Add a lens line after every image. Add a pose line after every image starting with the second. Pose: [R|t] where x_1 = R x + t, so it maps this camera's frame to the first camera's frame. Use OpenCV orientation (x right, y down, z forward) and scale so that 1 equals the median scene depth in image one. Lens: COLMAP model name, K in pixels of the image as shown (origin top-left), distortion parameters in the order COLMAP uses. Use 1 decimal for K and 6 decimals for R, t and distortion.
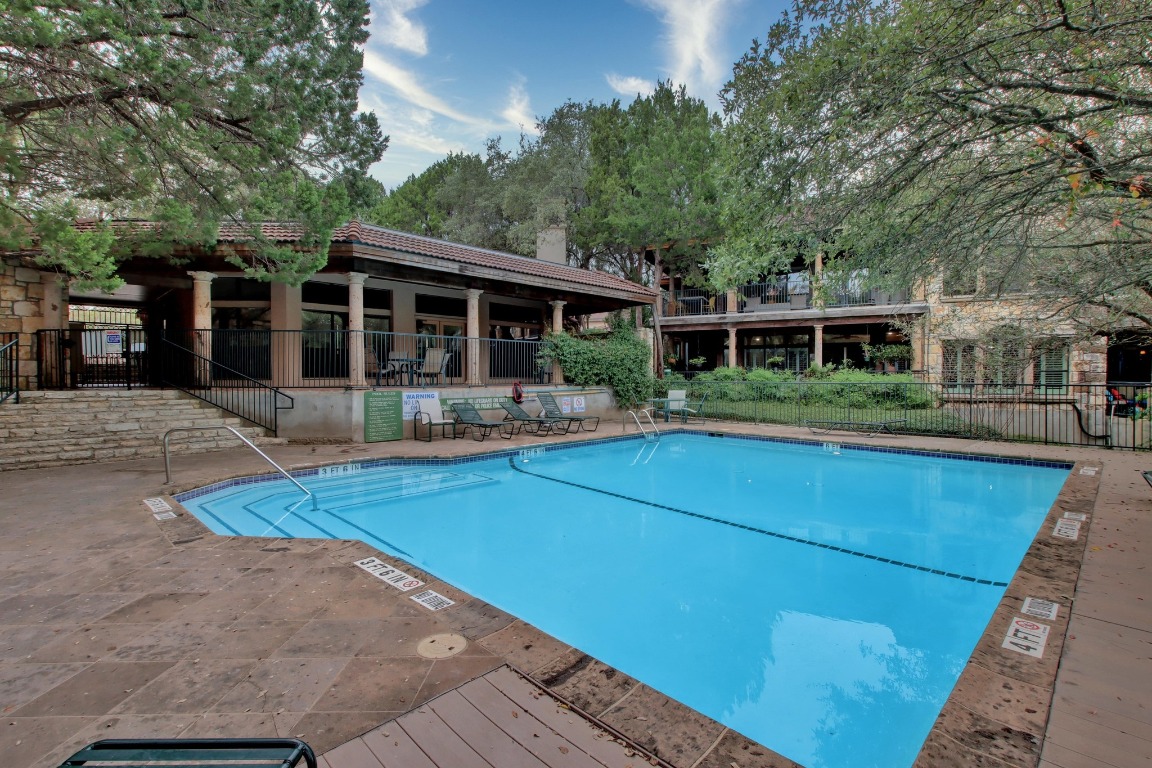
lens RADIAL K [[535.8, 0, 573.2], [0, 535.8, 382.4], [0, 0, 1]] dist [0.005062, -0.000357]
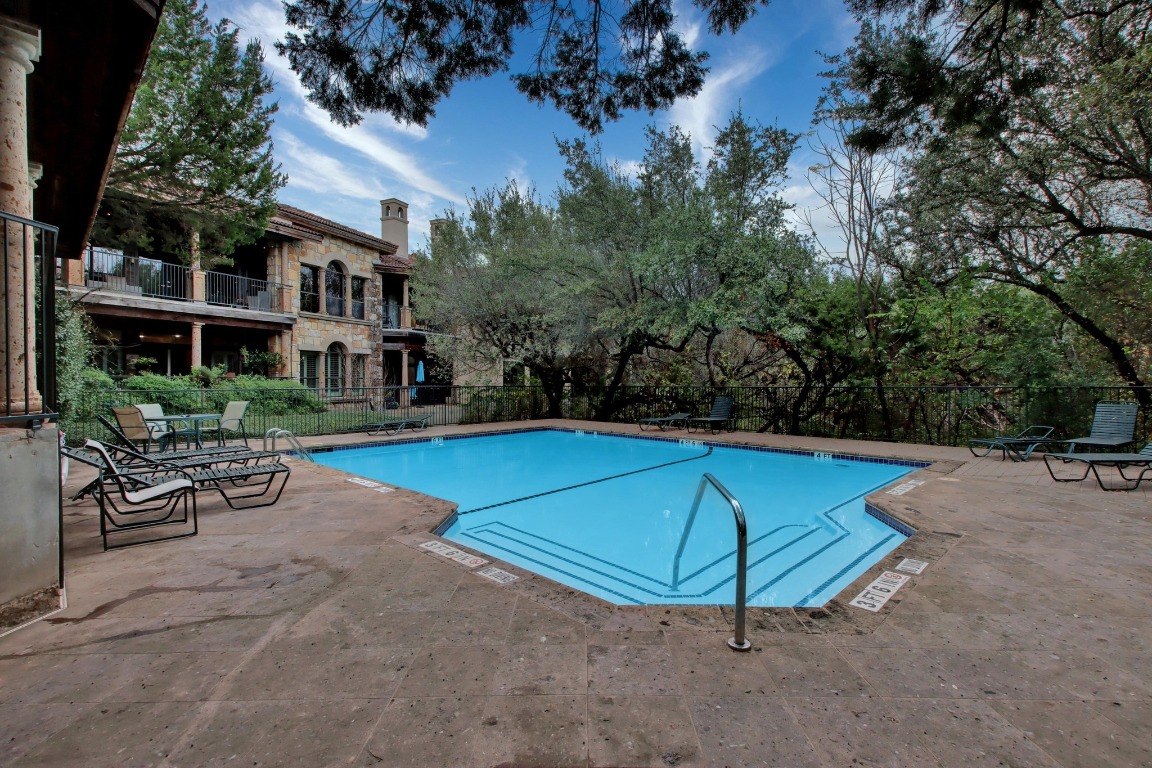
lens RADIAL K [[535.8, 0, 569.8], [0, 535.8, 382.0], [0, 0, 1]] dist [0.005062, -0.000357]
pose [[0.017005, -0.008484, 0.999819, -0.732198], [0.021166, 0.999743, 0.008124, -0.021042], [-0.999631, 0.021025, 0.017180, 0.852462]]
